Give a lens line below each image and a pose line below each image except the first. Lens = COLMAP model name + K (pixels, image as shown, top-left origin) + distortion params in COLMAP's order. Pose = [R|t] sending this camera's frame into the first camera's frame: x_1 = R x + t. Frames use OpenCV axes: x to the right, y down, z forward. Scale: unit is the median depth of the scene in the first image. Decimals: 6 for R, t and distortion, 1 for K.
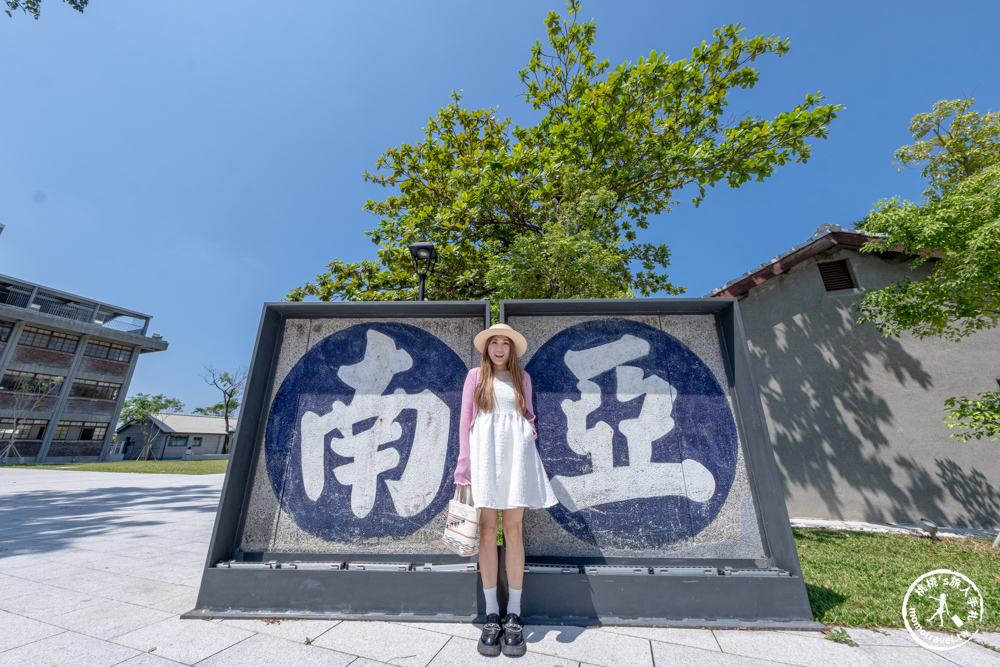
lens RADIAL K [[349.8, 0, 481.0], [0, 349.8, 324.8], [0, 0, 1]] dist [0.004640, -0.000491]
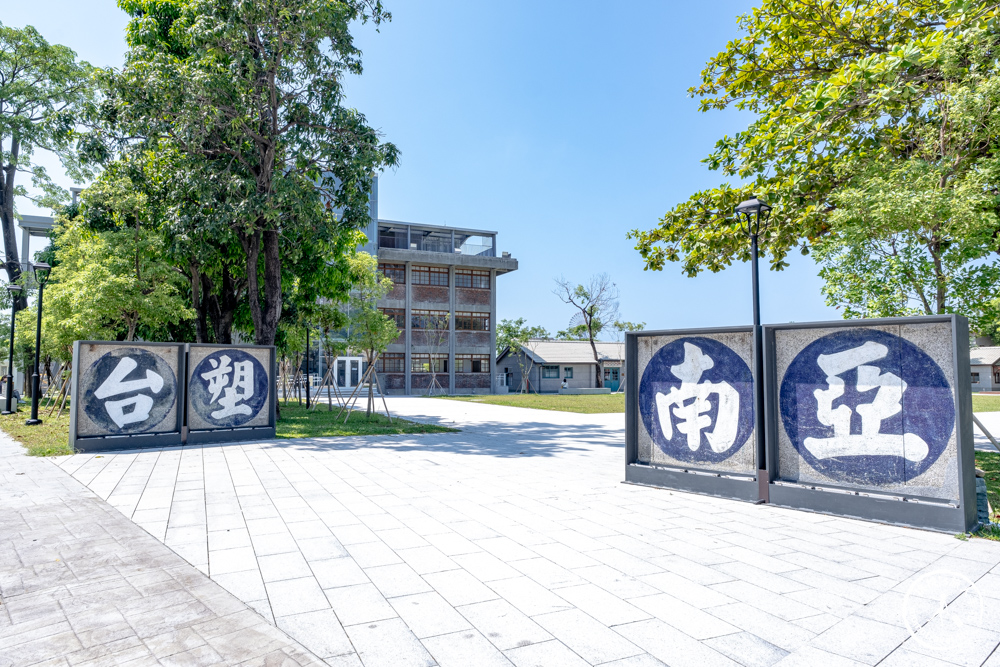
lens RADIAL K [[621.7, 0, 497.7], [0, 621.7, 333.6], [0, 0, 1]] dist [-0.002366, -0.004294]
pose [[0.725988, -0.040898, -0.686490, 1.036417], [0.221132, 0.959099, 0.176716, -0.739029], [0.651185, -0.280099, 0.705339, -1.579039]]
